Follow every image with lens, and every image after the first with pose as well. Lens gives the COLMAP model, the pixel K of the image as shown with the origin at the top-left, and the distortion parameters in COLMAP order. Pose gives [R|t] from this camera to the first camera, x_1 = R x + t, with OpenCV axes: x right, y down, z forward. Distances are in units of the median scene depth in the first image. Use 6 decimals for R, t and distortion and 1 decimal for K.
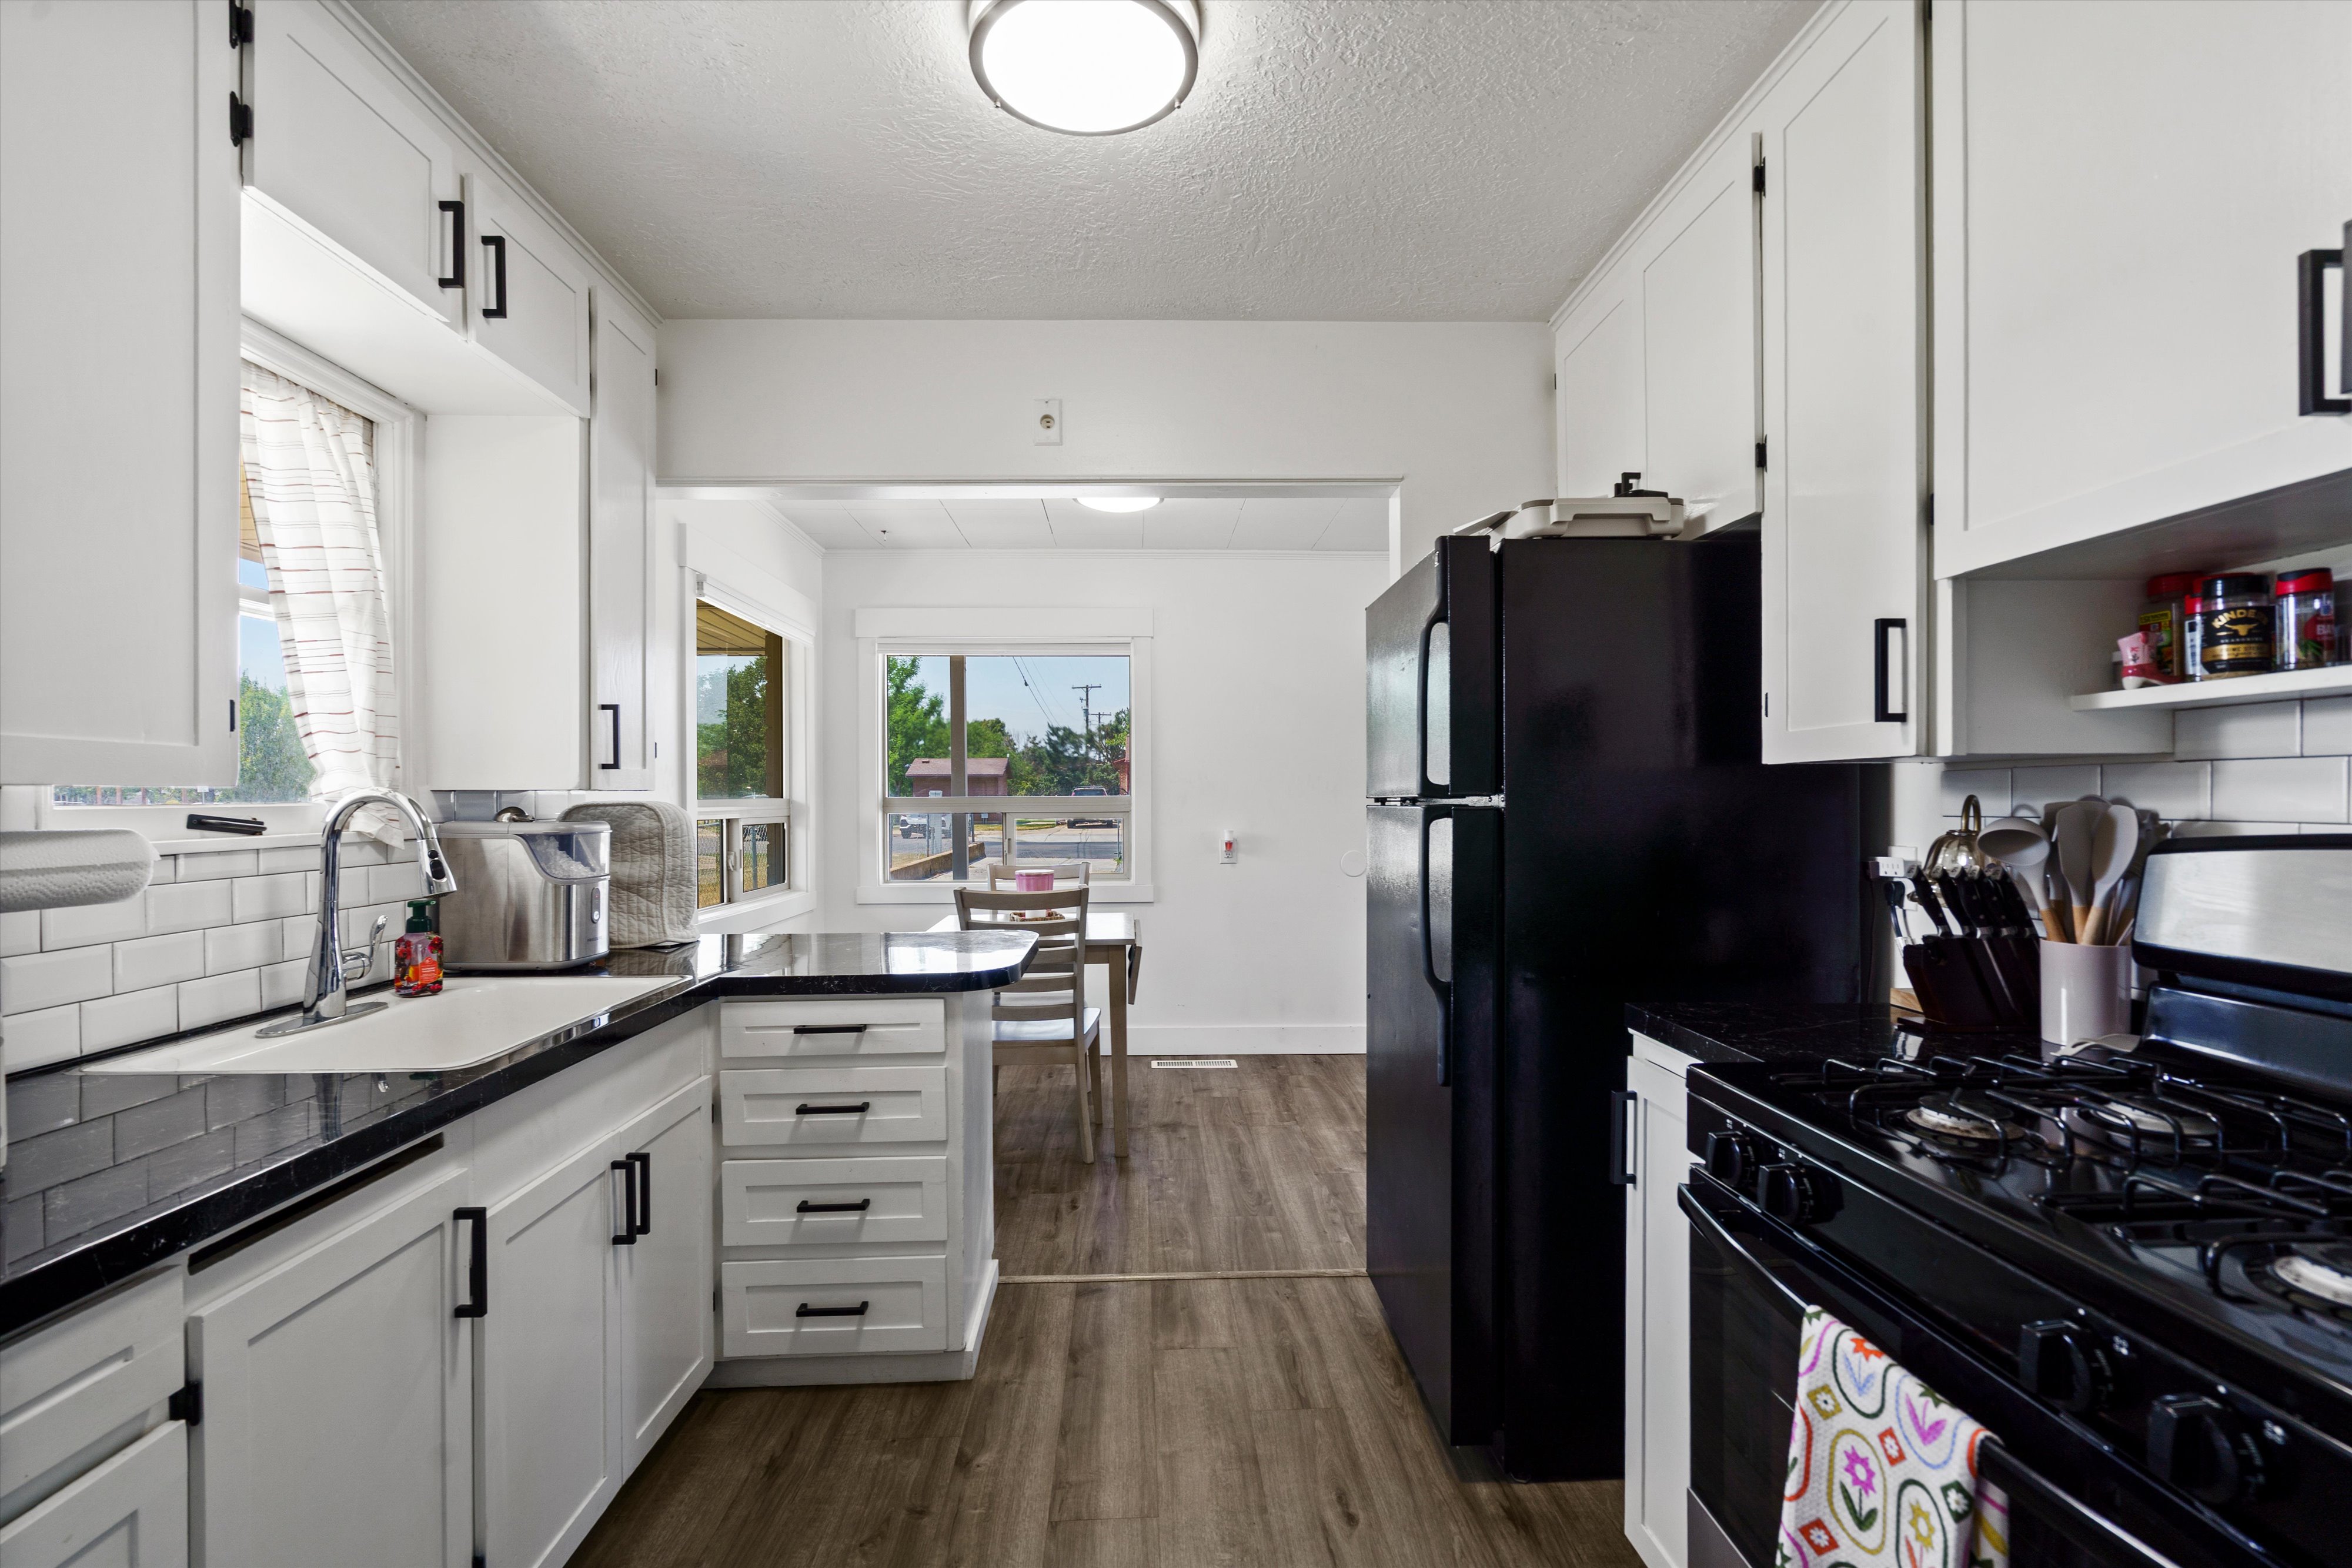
lens RADIAL K [[1052.9, 0, 1167.0], [0, 1052.9, 790.6], [0, 0, 1]] dist [-0.003396, 0.000163]
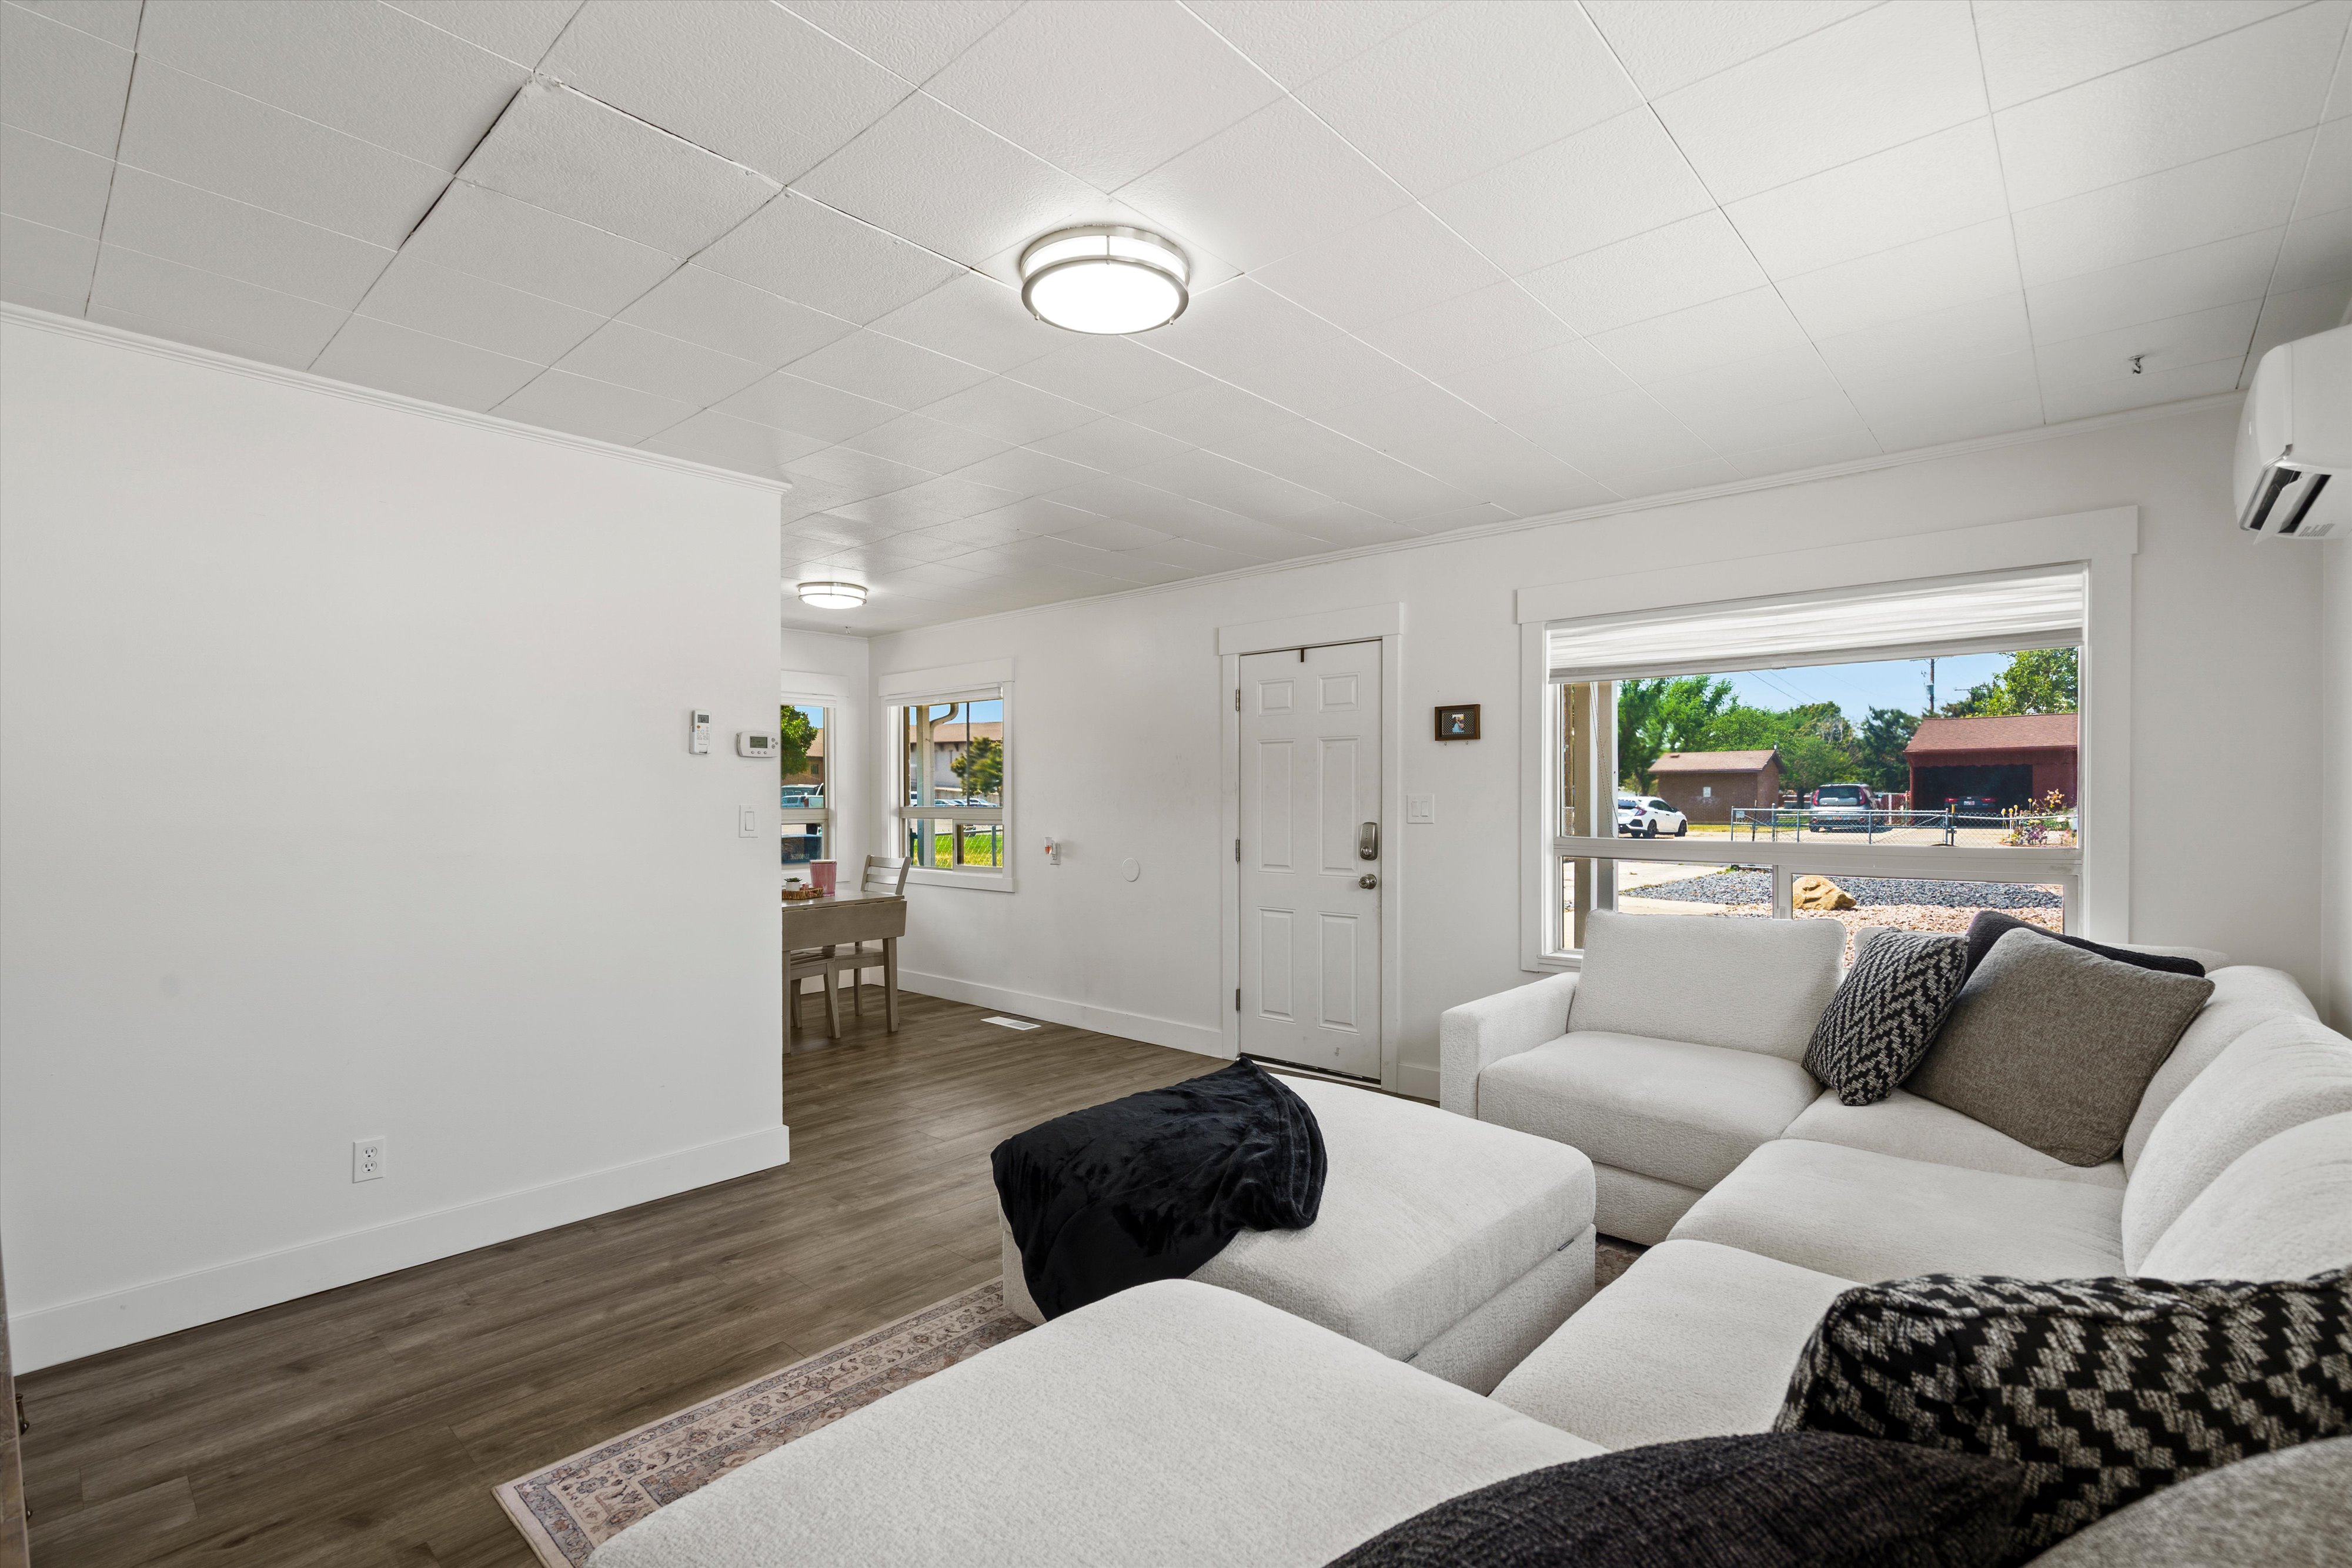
lens RADIAL K [[1052.9, 0, 1173.5], [0, 1052.9, 790.7], [0, 0, 1]] dist [-0.003396, 0.000163]
pose [[0.719953, -0.000523, -0.694022, 2.287019], [0.003876, 0.999987, 0.003267, -0.043156], [0.694012, -0.005042, 0.719946, 0.526049]]
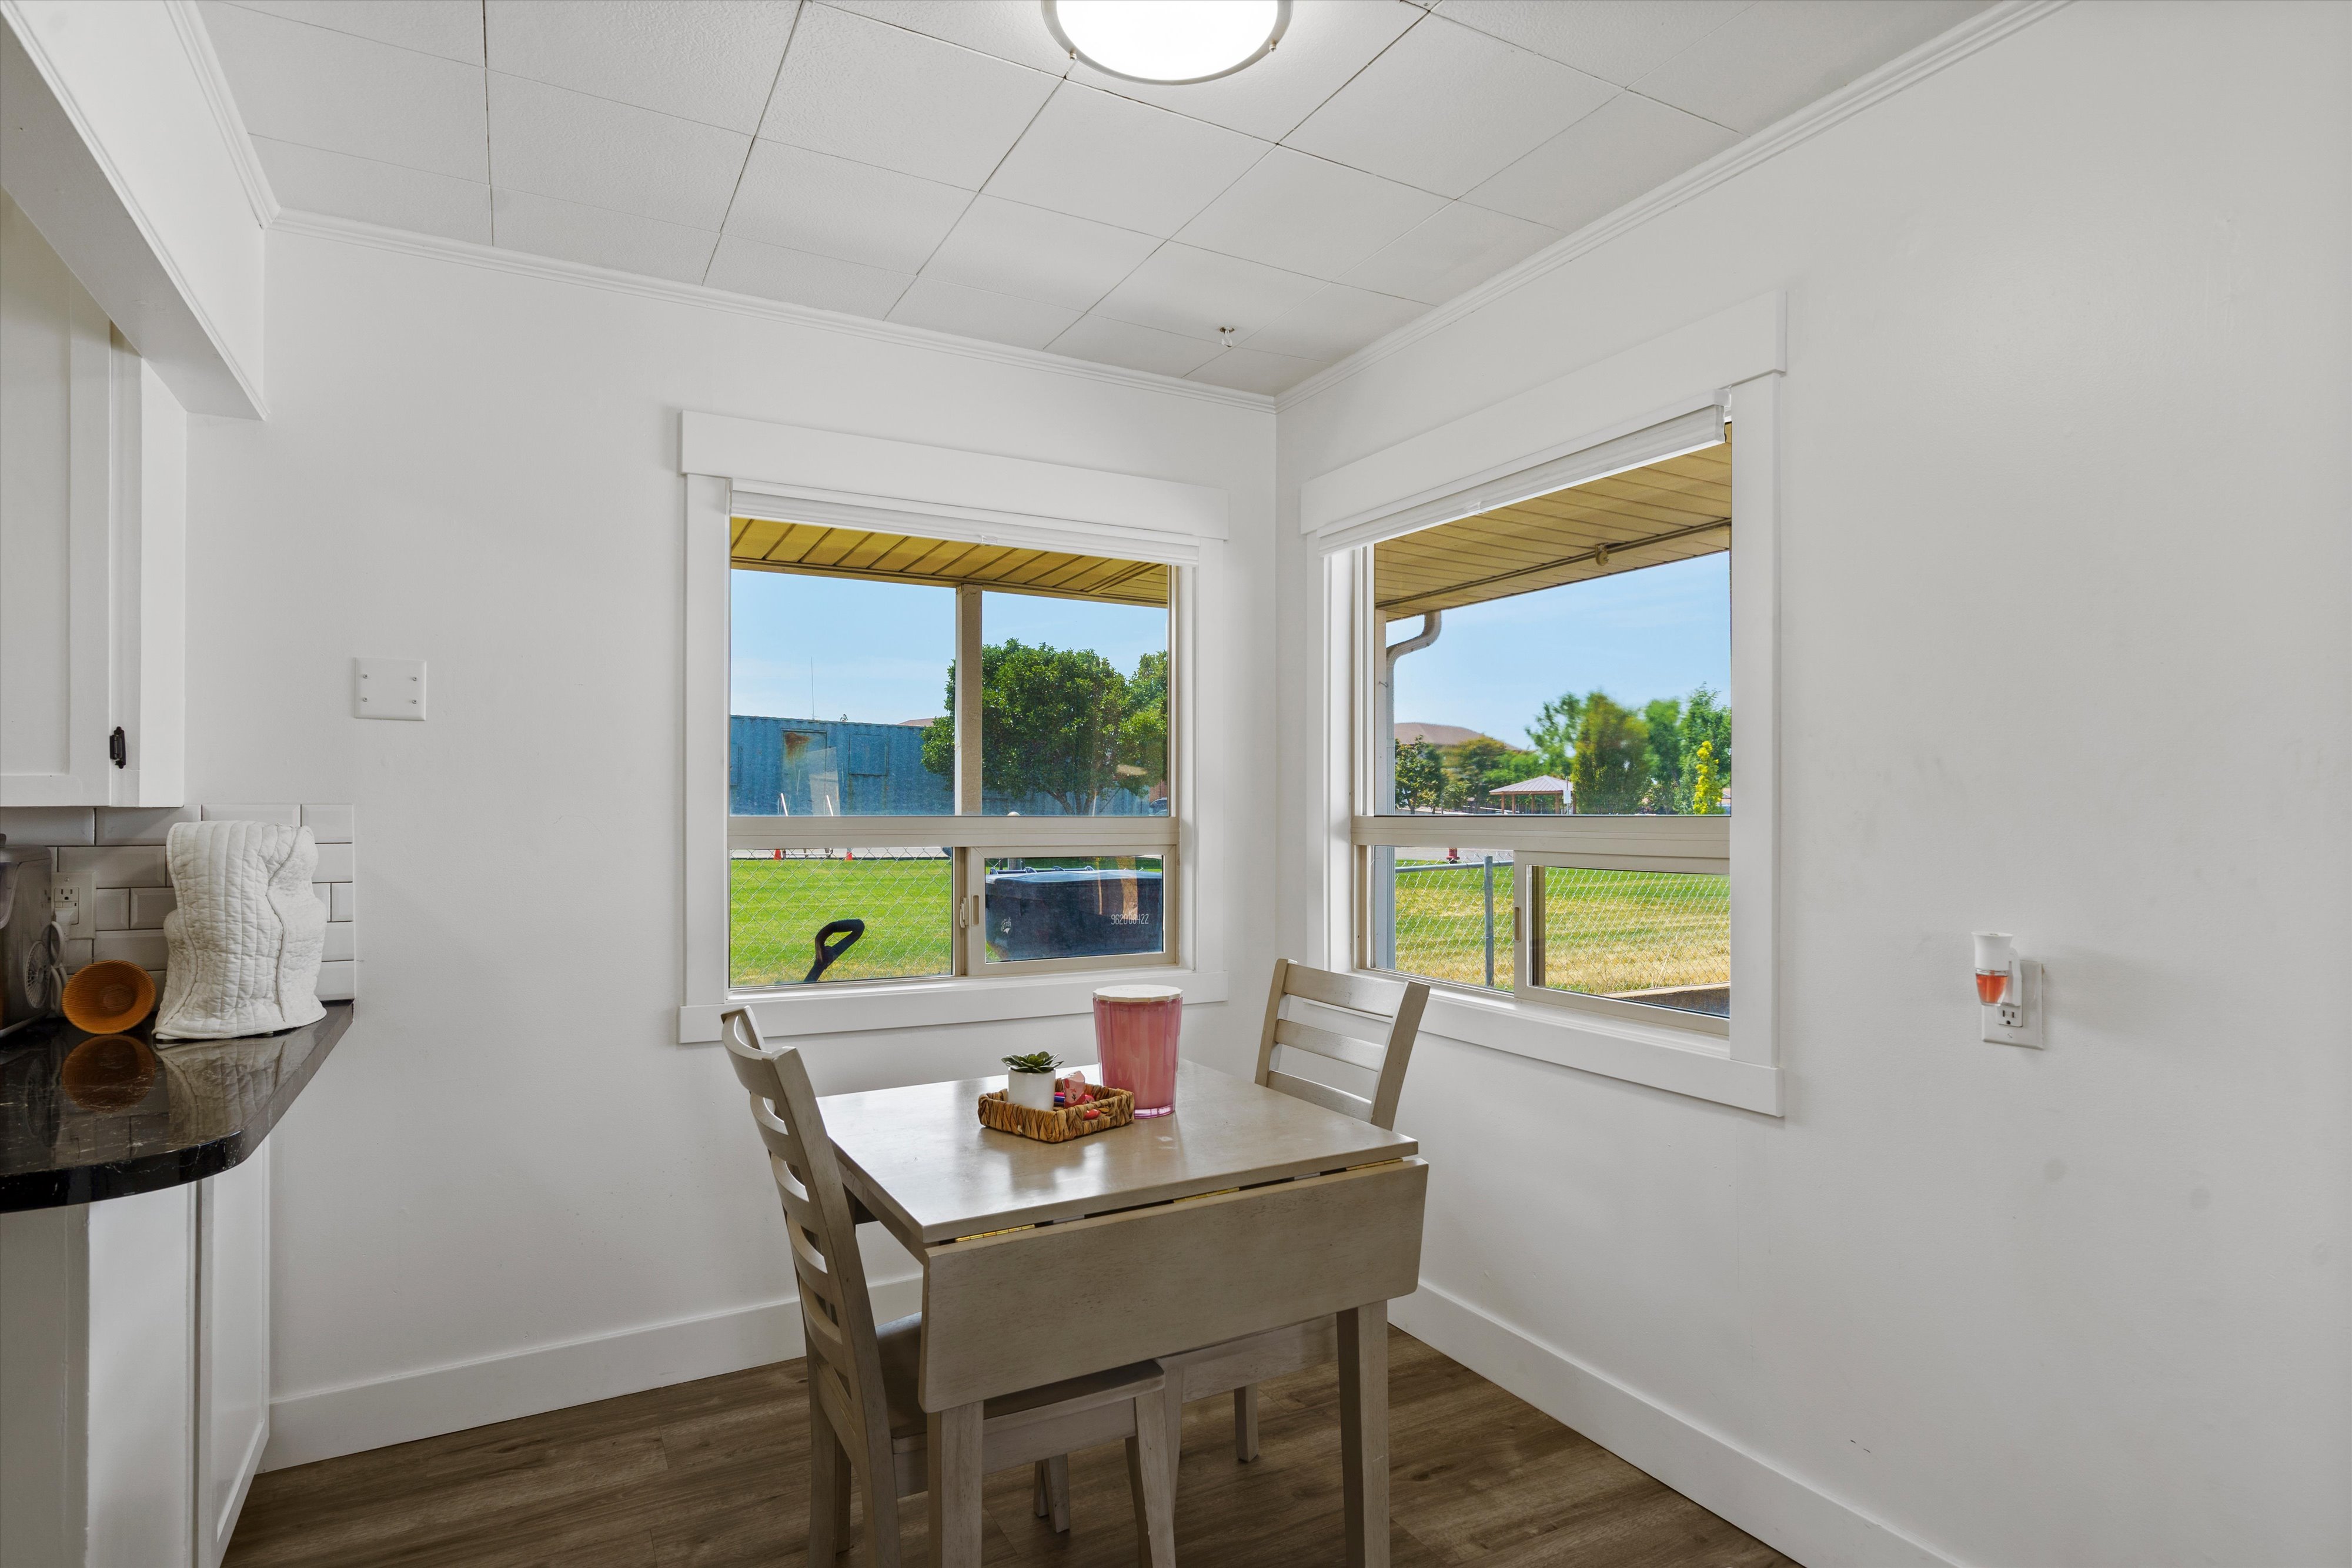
lens RADIAL K [[1237.4, 0, 1187.4], [0, 1237.4, 803.5], [0, 0, 1]] dist [0.004039, 0.000587]
pose [[0.450470, -0.001502, -0.892790, 0.618037], [0.002230, 0.999997, -0.000558, -0.000726], [0.892789, -0.001740, 0.450472, 1.457052]]
